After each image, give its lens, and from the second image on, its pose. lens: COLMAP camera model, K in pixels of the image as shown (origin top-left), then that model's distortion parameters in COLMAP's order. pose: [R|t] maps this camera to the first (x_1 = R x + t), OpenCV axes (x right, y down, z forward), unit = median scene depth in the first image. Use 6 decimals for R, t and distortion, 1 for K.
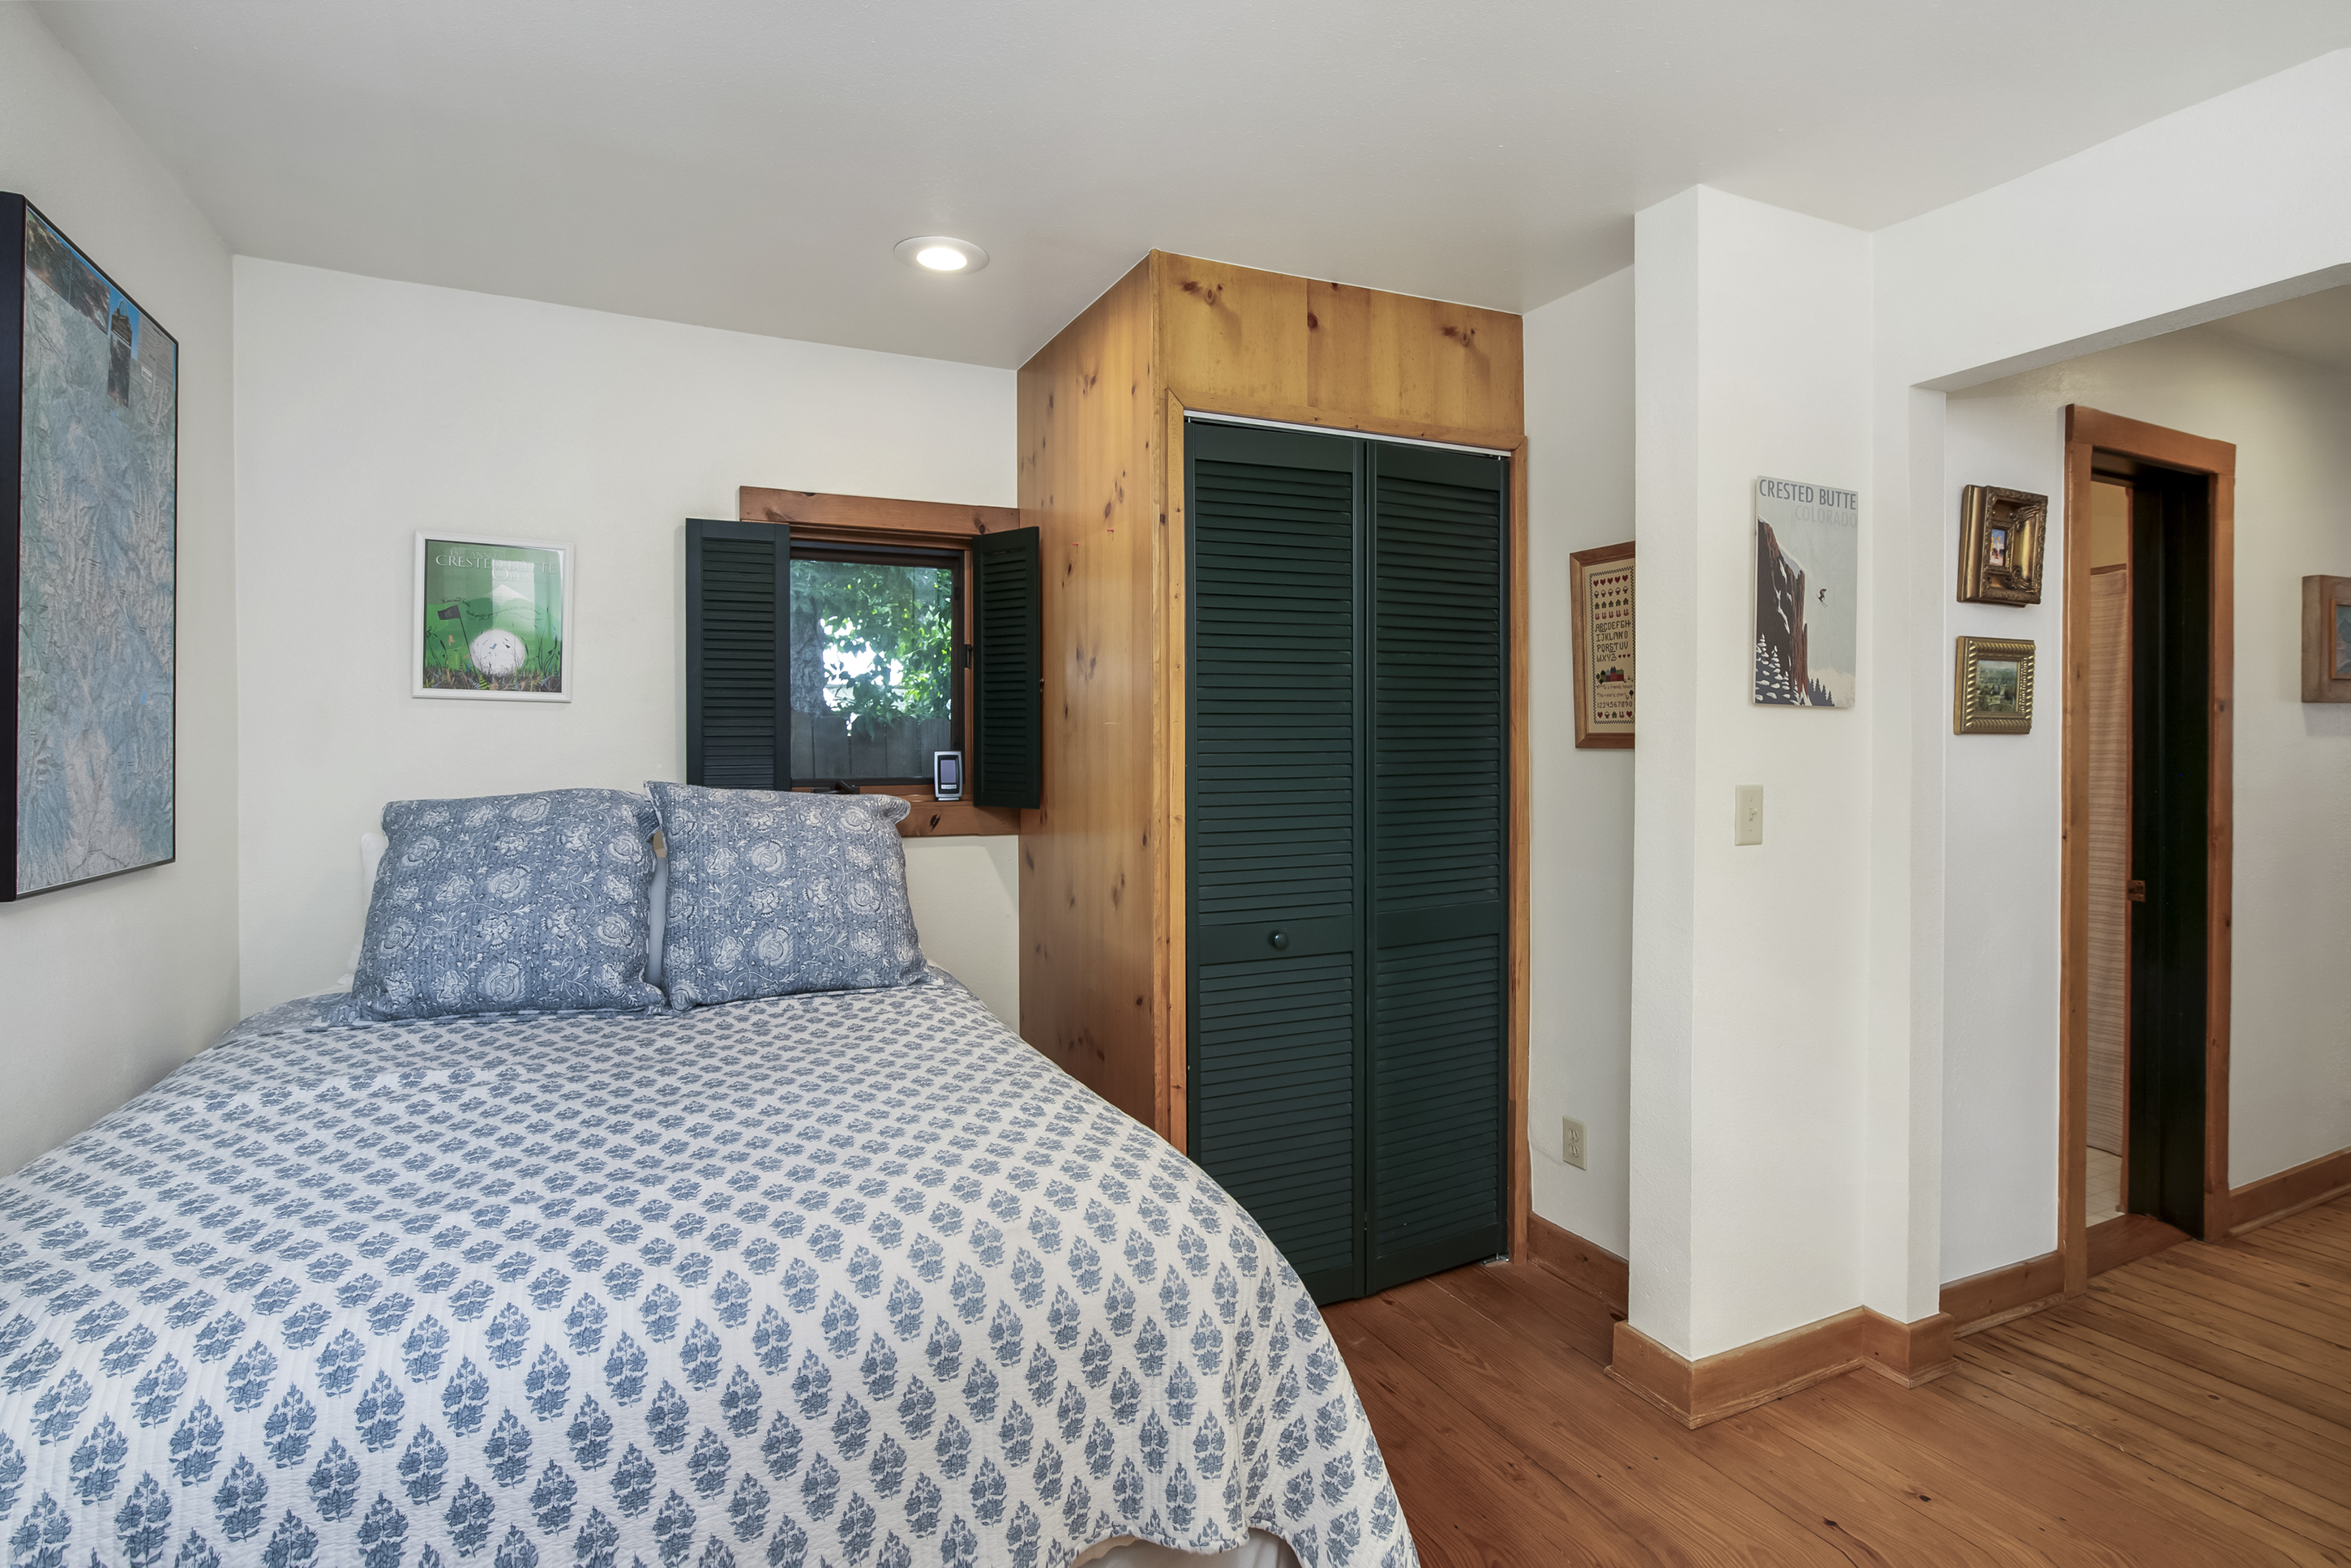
lens RADIAL K [[1165.4, 0, 1175.6], [0, 1165.4, 739.1], [0, 0, 1]] dist [-0.000743, 0.000142]
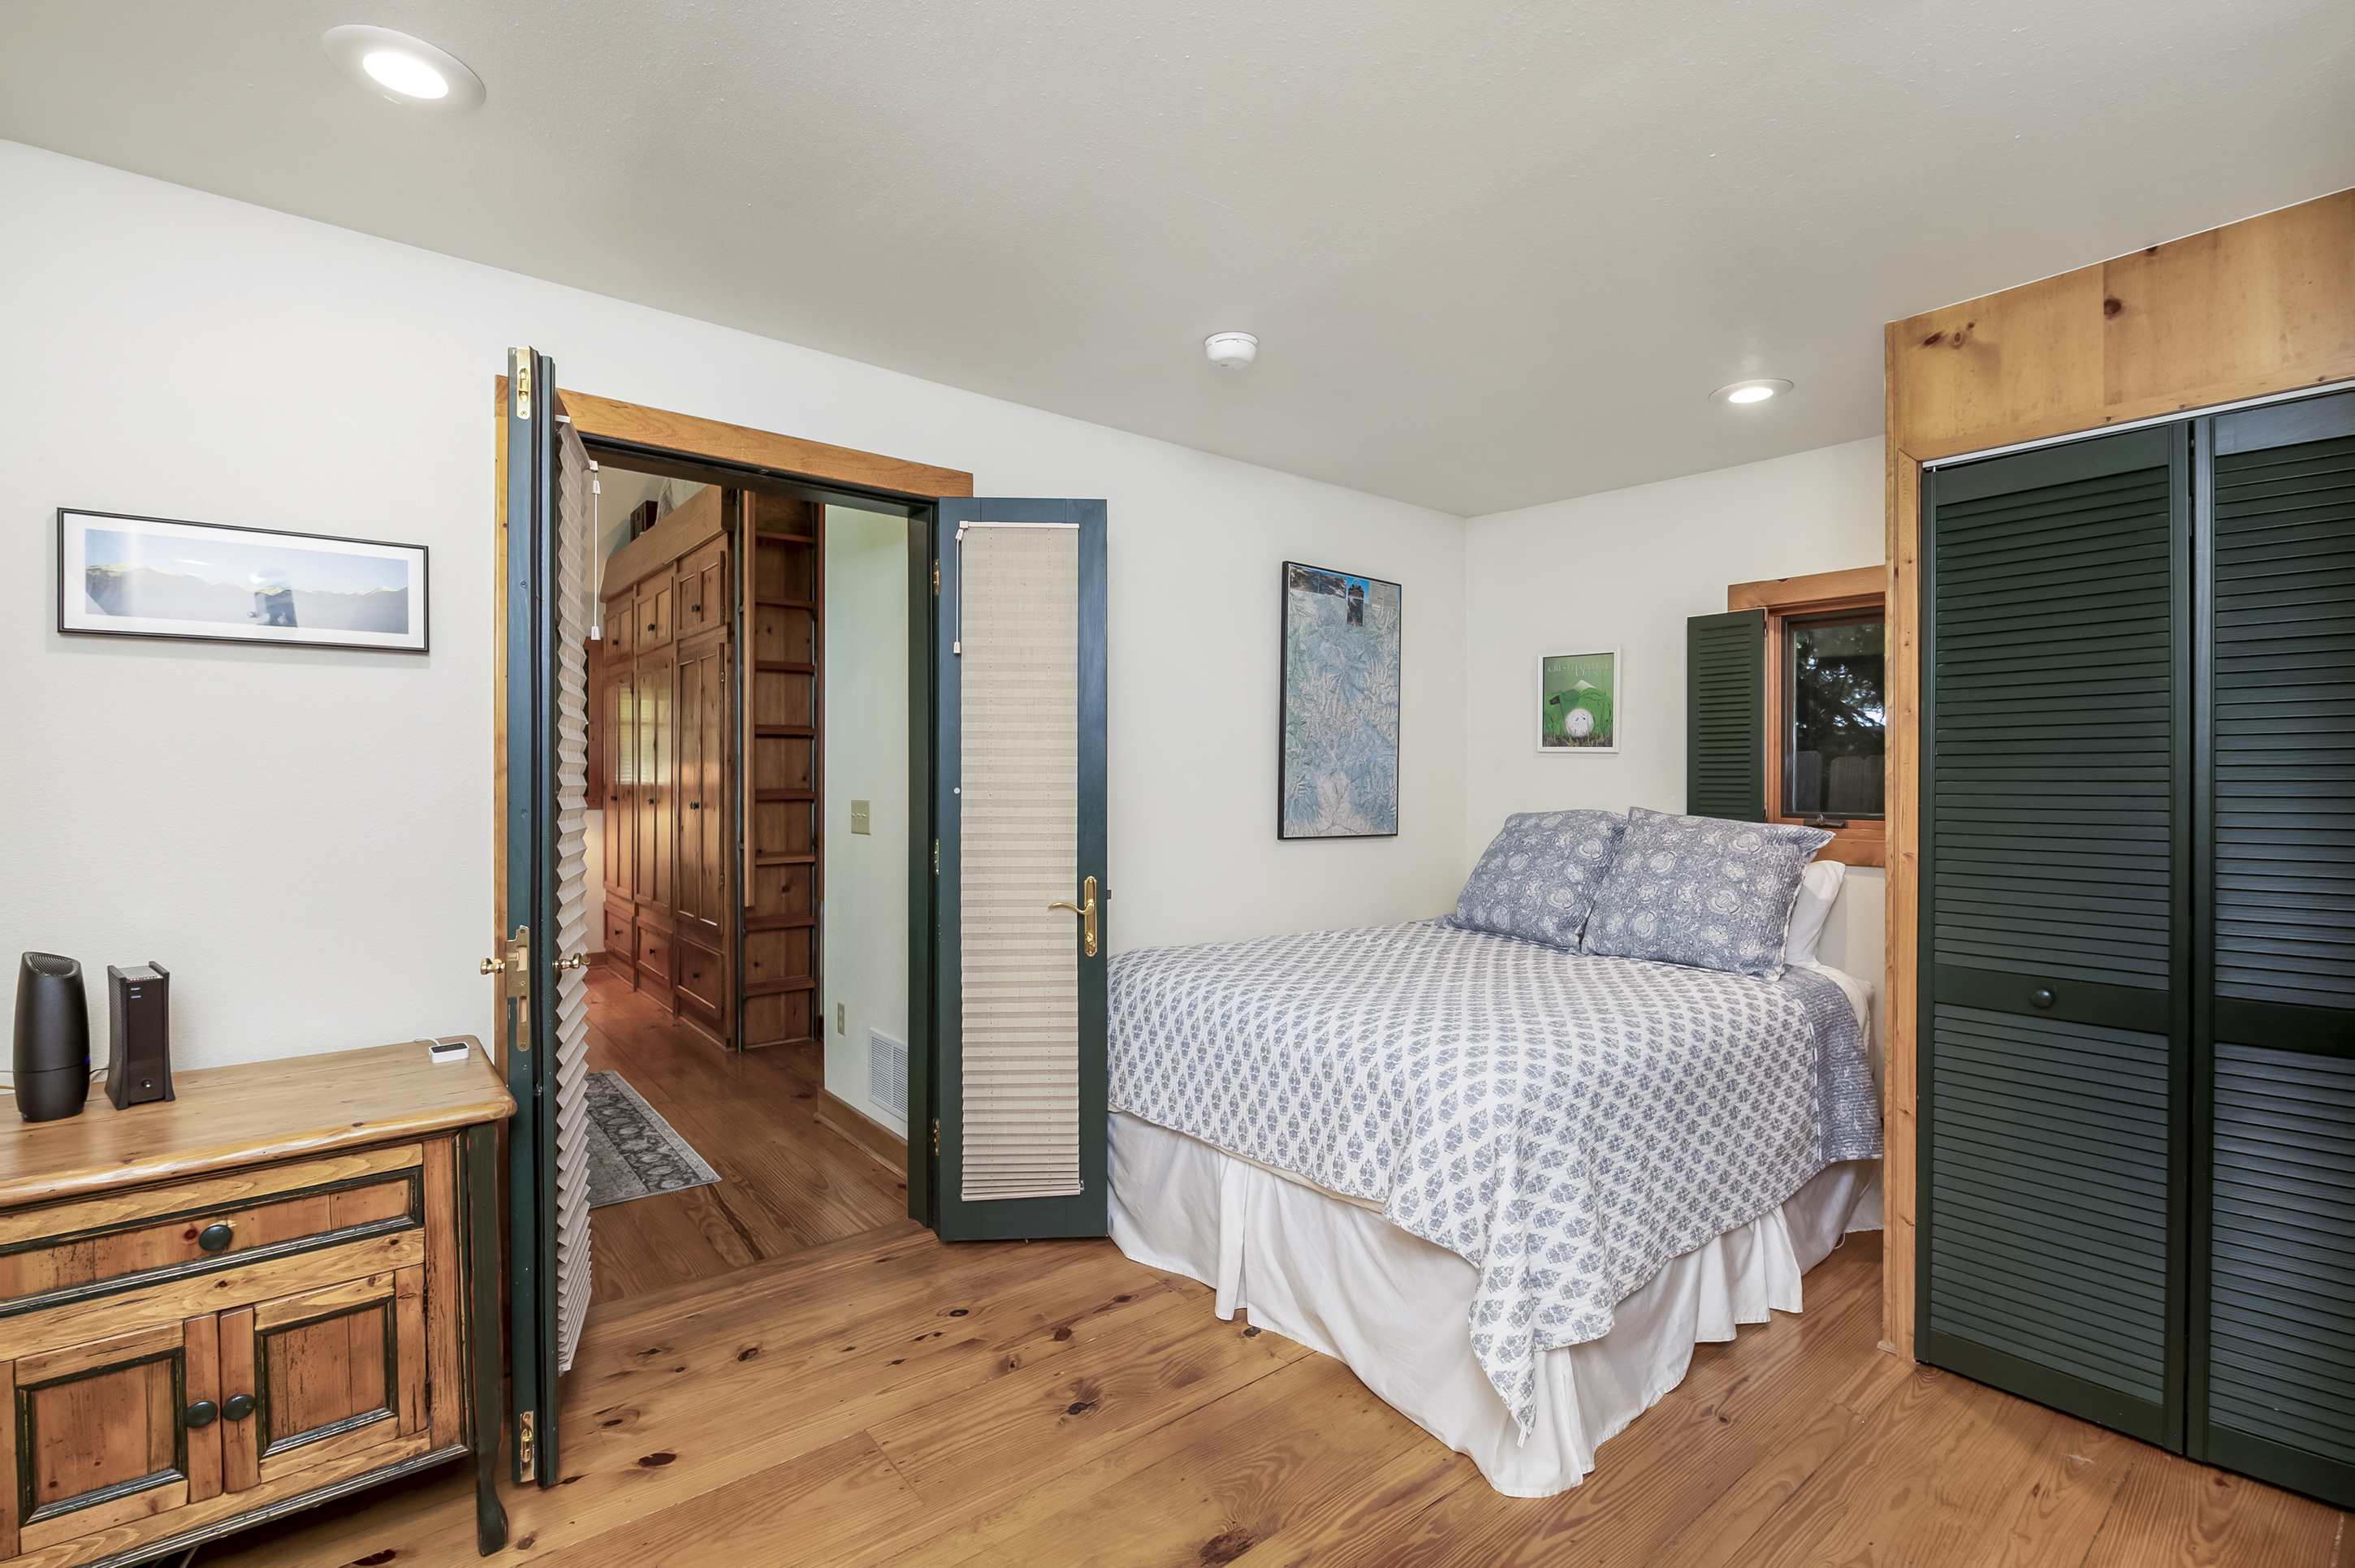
lens RADIAL K [[1112.4, 0, 1168.7], [0, 1112.4, 776.1], [0, 0, 1]] dist [-0.005278, -0.000254]
pose [[0.227613, 0.002396, -0.973749, 0.810418], [-0.006359, 0.999979, 0.000974, -0.000018], [0.973731, 0.005970, 0.227624, 0.123208]]
